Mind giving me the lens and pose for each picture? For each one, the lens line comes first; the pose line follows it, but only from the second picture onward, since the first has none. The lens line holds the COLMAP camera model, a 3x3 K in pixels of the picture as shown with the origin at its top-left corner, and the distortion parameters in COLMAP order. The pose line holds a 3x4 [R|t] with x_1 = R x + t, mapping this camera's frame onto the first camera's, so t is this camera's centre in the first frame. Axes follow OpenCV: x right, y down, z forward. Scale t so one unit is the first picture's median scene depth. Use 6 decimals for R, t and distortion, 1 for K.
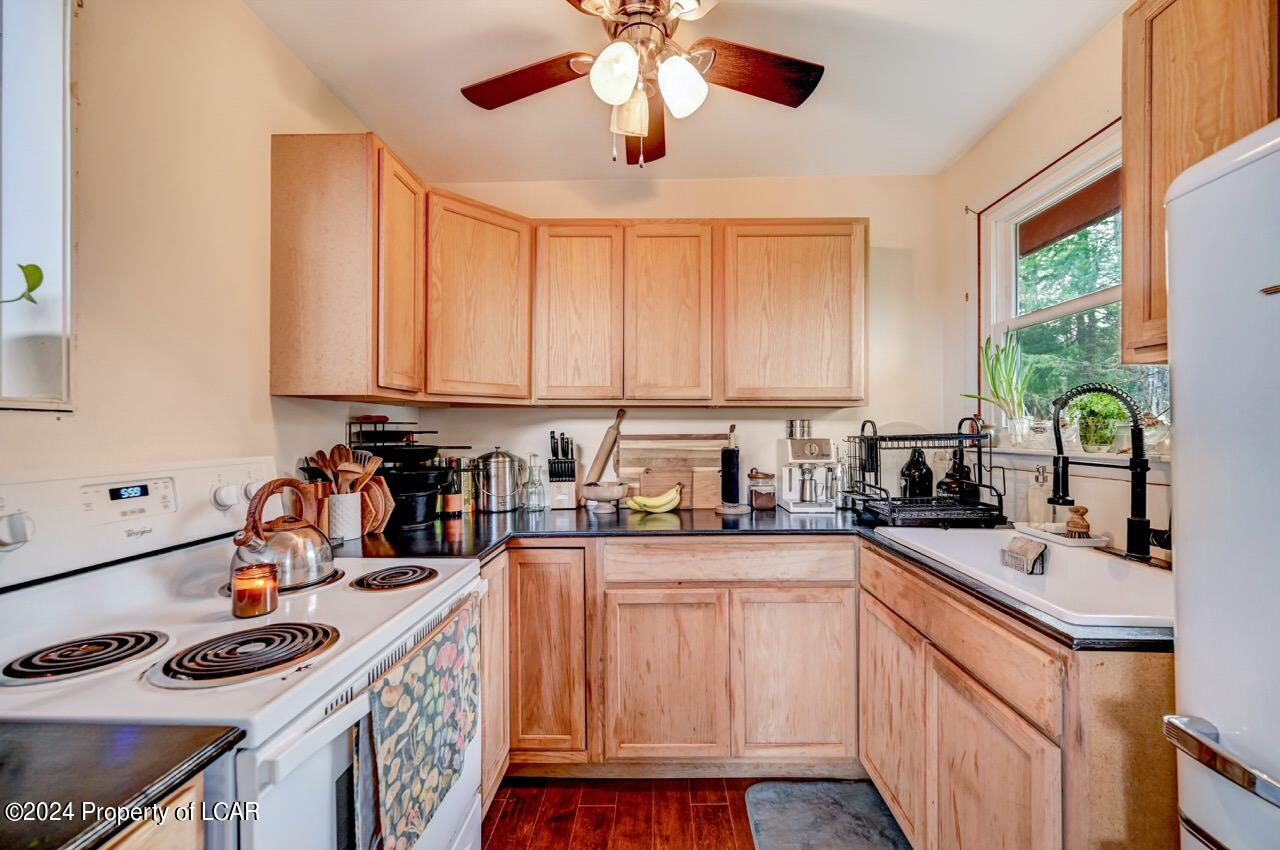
lens RADIAL K [[508.8, 0, 648.8], [0, 508.8, 429.6], [0, 0, 1]] dist [0.000234, -0.000004]
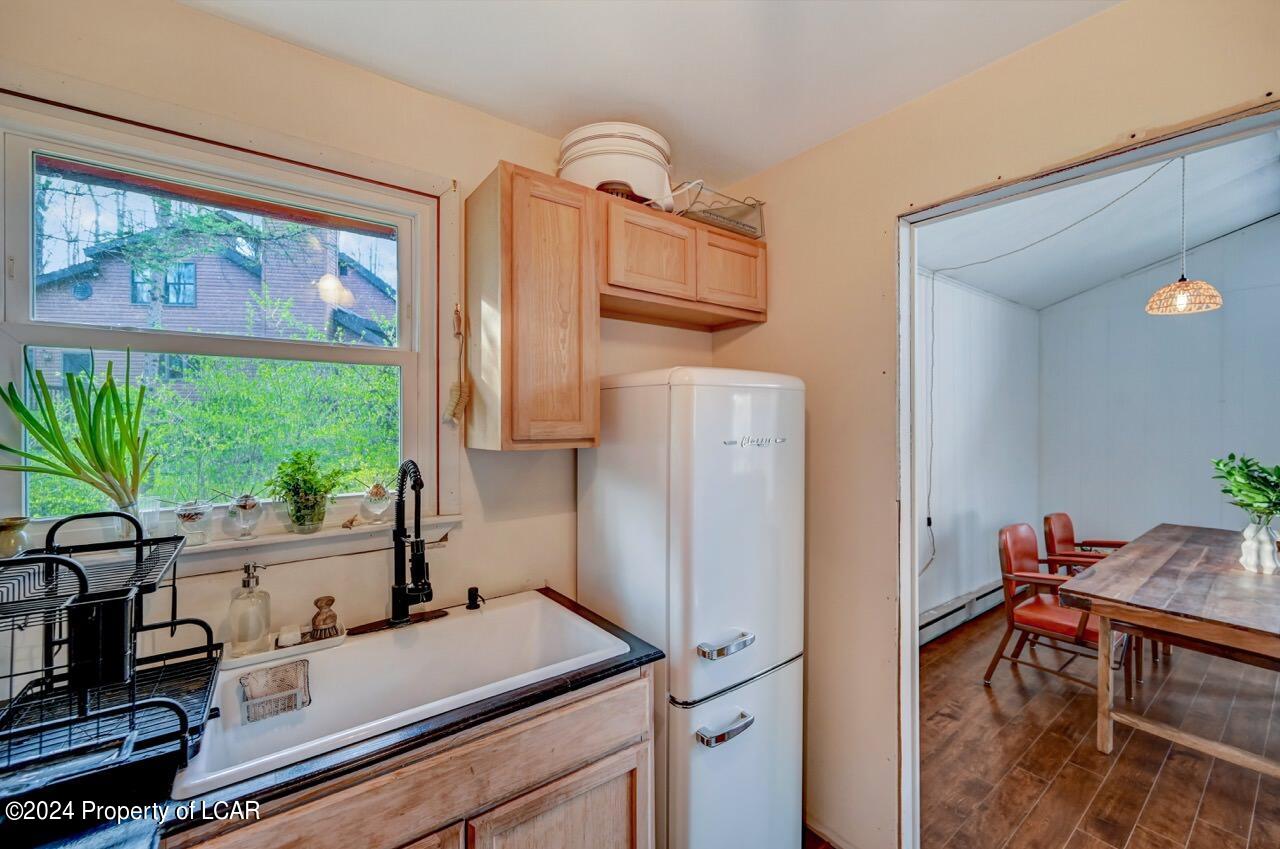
lens RADIAL K [[513.4, 0, 643.1], [0, 513.4, 430.5], [0, 0, 1]] dist [-0.000740, -0.000072]
pose [[-0.621502, -0.013338, 0.783299, -0.207828], [0.000754, 0.999844, 0.017624, -0.181034], [-0.783413, 0.011544, -0.621395, 1.395424]]
